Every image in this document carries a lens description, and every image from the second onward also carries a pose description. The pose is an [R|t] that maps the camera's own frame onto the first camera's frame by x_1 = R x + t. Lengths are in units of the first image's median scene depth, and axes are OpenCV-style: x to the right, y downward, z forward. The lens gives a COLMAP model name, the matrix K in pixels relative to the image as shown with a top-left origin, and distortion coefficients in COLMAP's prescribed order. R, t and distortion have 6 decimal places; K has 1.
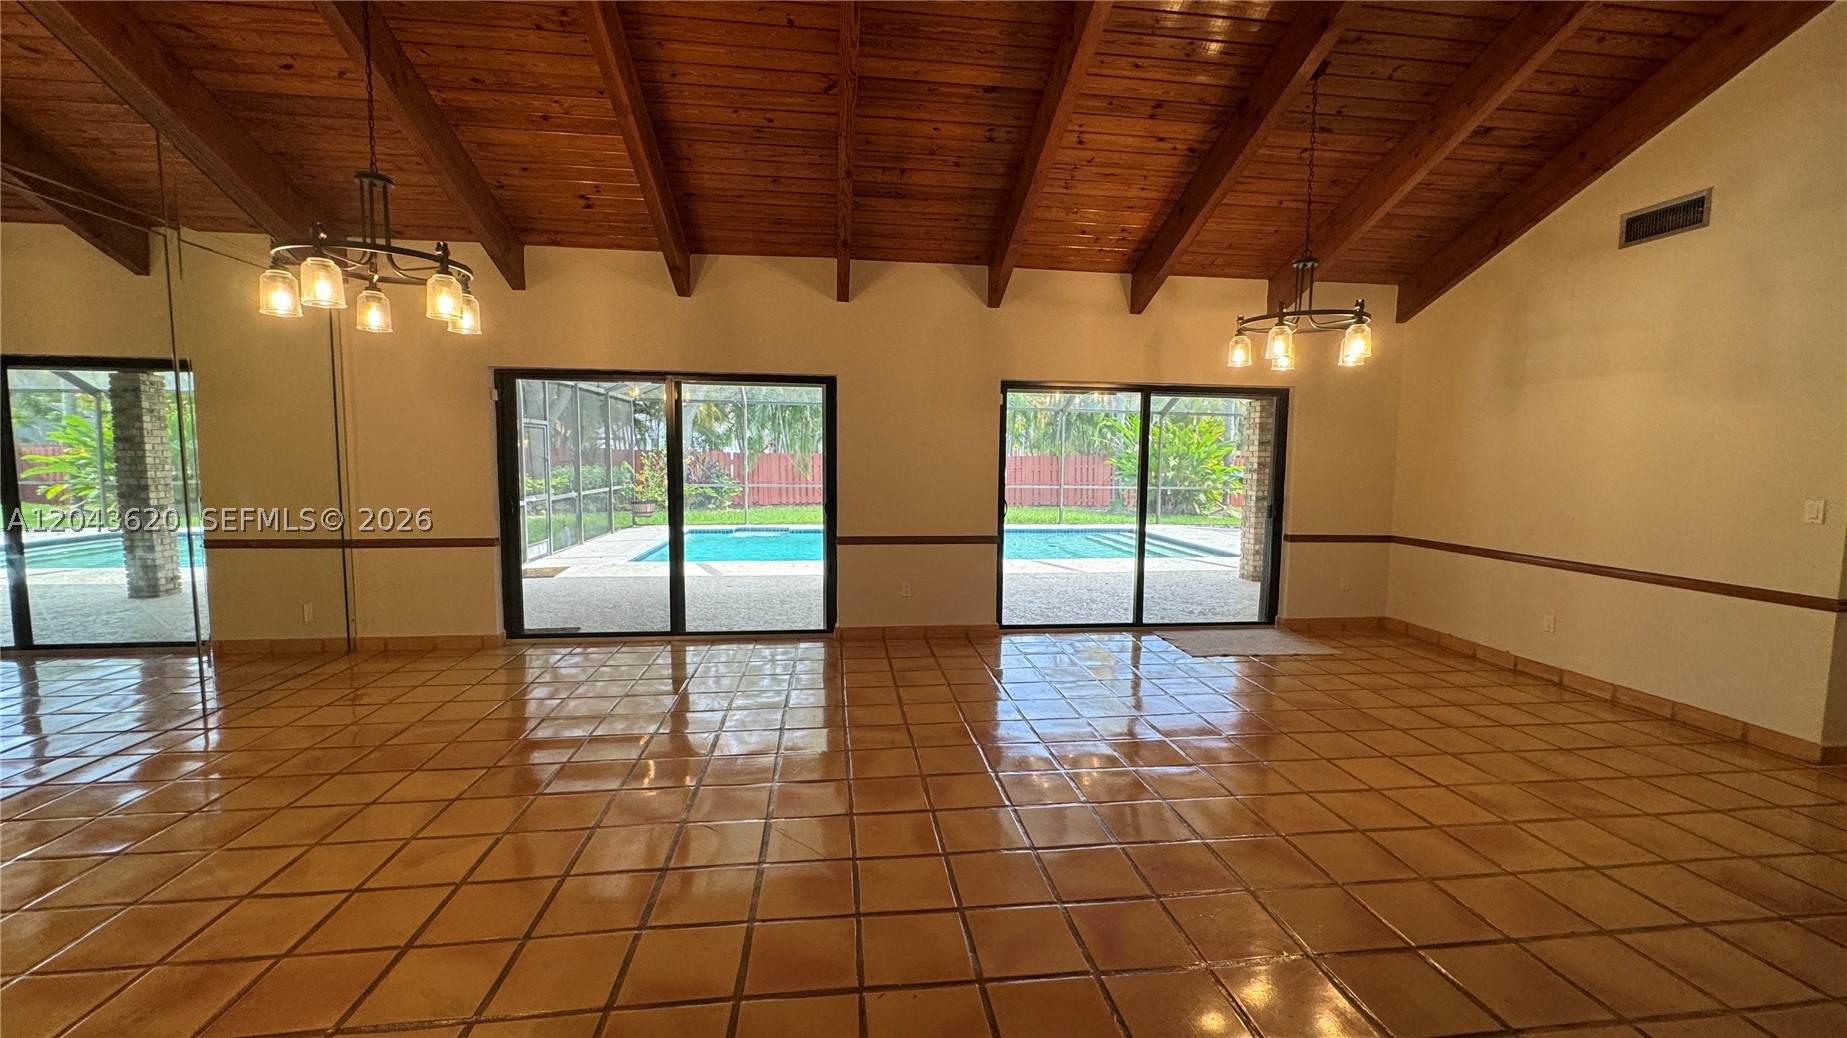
lens RADIAL K [[738.8, 0, 923.5], [0, 738.8, 519.0], [0, 0, 1]] dist [-0.001245, -0.000337]
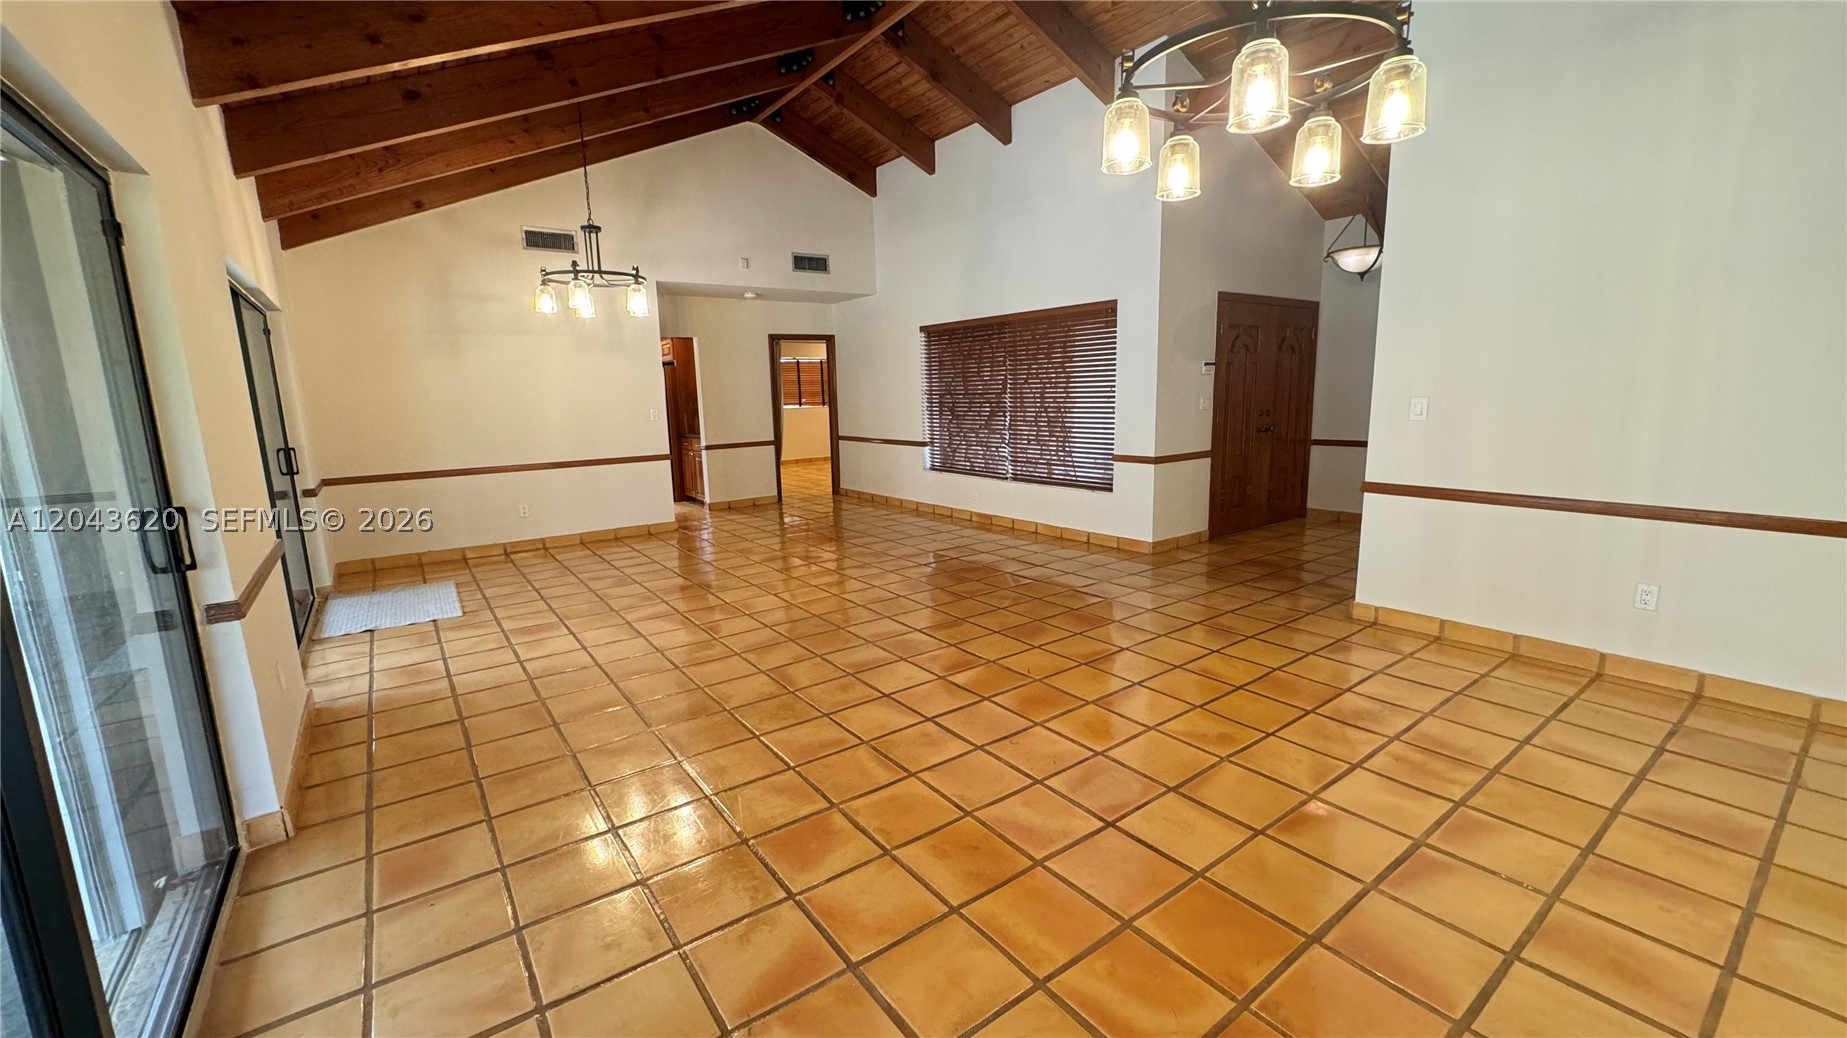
lens RADIAL K [[738.8, 0, 923.5], [0, 738.8, 519.0], [0, 0, 1]] dist [-0.001245, -0.000337]
pose [[-0.491374, -0.148238, 0.858241, -0.642826], [0.096745, 0.970021, 0.222936, -0.073286], [-0.865559, 0.192575, -0.462301, 0.862806]]
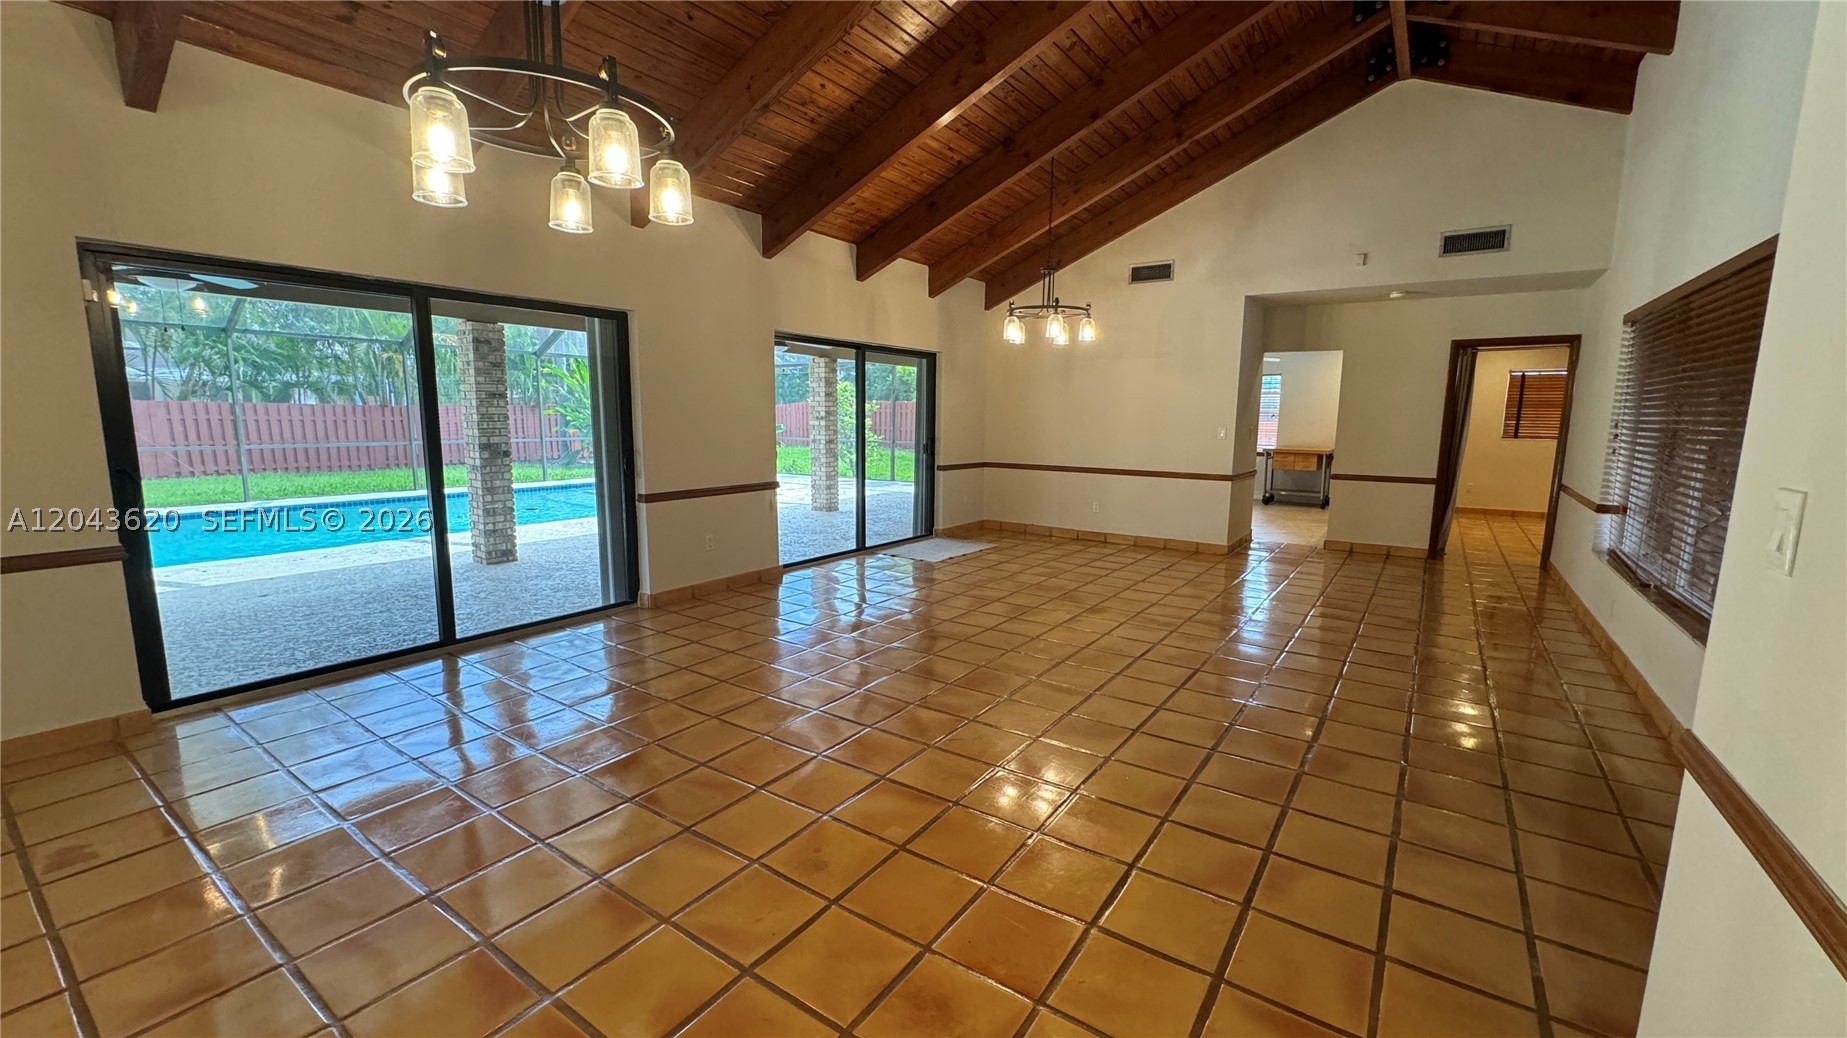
lens RADIAL K [[738.8, 0, 923.5], [0, 738.8, 519.0], [0, 0, 1]] dist [-0.001245, -0.000337]
pose [[0.664944, -0.109471, 0.738827, -0.560959], [0.060264, 0.993839, 0.093017, -0.008983], [-0.744458, -0.017326, 0.667444, 0.153282]]
